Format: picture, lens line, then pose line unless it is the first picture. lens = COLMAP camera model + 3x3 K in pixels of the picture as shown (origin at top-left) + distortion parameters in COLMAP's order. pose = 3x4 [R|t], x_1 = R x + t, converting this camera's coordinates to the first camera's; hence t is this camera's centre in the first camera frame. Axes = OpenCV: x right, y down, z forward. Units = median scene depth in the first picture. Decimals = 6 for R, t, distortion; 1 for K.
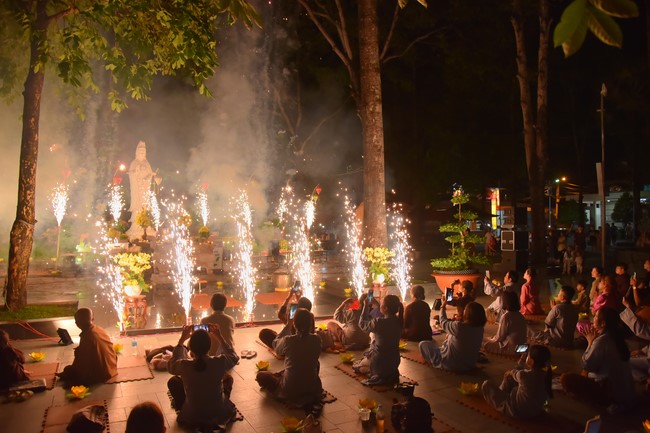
lens RADIAL K [[443.4, 0, 322.3], [0, 443.4, 226.4], [0, 0, 1]] dist [-0.096236, 0.049365]
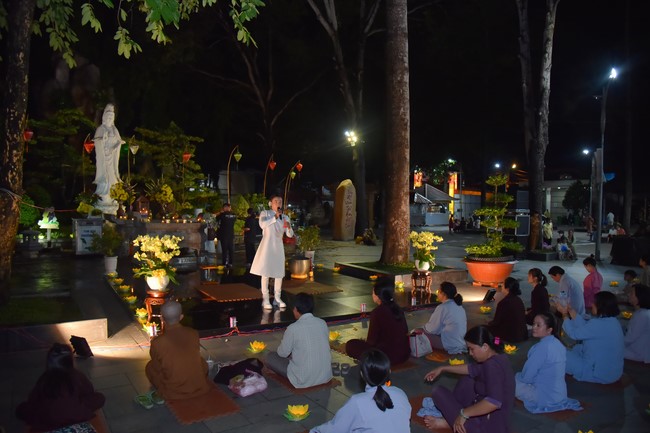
lens RADIAL K [[443.4, 0, 321.4], [0, 443.4, 220.9], [0, 0, 1]] dist [-0.096236, 0.049365]
pose [[0.992643, 0.021593, 0.119134, -0.145205], [-0.025700, 0.999123, 0.033044, 0.001161], [-0.118316, -0.035862, 0.992328, 0.111964]]
